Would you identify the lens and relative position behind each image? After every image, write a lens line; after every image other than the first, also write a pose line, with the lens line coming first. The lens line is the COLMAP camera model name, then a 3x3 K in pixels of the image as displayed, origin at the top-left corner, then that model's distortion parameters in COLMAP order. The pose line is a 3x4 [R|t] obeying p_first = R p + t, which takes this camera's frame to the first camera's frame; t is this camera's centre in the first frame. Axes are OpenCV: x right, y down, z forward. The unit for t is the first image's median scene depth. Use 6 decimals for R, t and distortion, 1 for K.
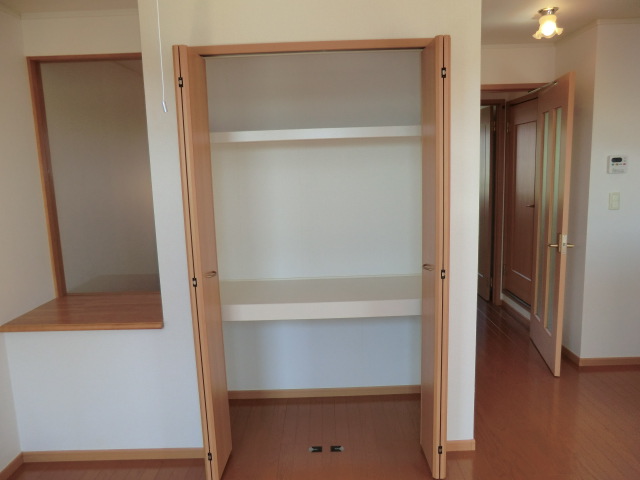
lens RADIAL K [[460.6, 0, 318.2], [0, 460.6, 238.4], [0, 0, 1]] dist [-0.061034, 0.040792]
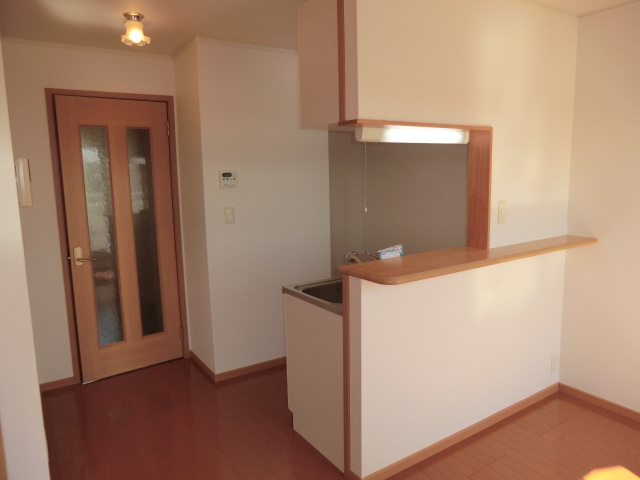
lens RADIAL K [[460.6, 0, 320.2], [0, 460.6, 236.0], [0, 0, 1]] dist [-0.061034, 0.040792]
pose [[0.830000, -0.061483, 0.554364, 0.261270], [0.078722, 0.996870, -0.007304, -0.012128], [-0.552180, 0.049703, 0.832242, 0.025010]]
